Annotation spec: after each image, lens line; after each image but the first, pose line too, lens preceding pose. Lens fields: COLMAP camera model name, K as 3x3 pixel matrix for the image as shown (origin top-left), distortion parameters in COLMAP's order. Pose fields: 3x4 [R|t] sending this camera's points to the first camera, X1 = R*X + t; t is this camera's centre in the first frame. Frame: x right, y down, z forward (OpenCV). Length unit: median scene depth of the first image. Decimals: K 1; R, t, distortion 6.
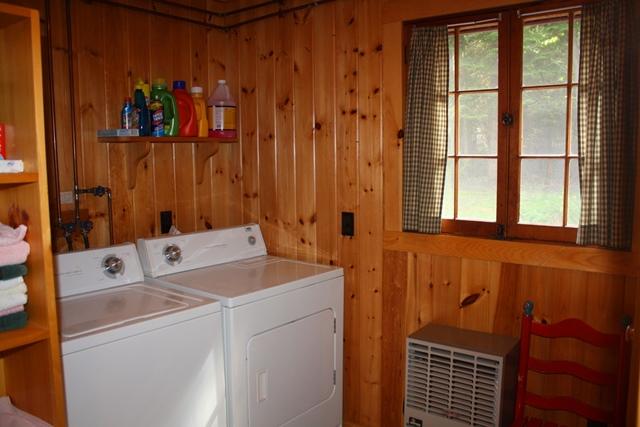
lens RADIAL K [[531.0, 0, 319.4], [0, 531.0, 214.1], [0, 0, 1]] dist [-0.161560, 0.120710]
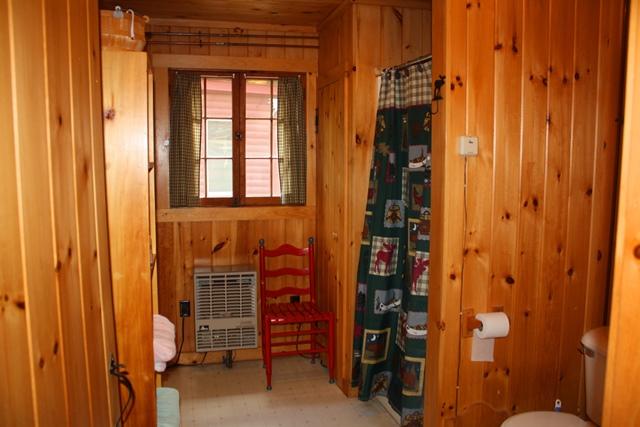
lens RADIAL K [[531.0, 0, 320.2], [0, 531.0, 214.3], [0, 0, 1]] dist [-0.161560, 0.120710]
pose [[0.633308, -0.070843, 0.770650, -0.801134], [0.075640, 0.996700, 0.029464, 0.041822], [-0.770194, 0.039632, 0.636577, -0.294259]]
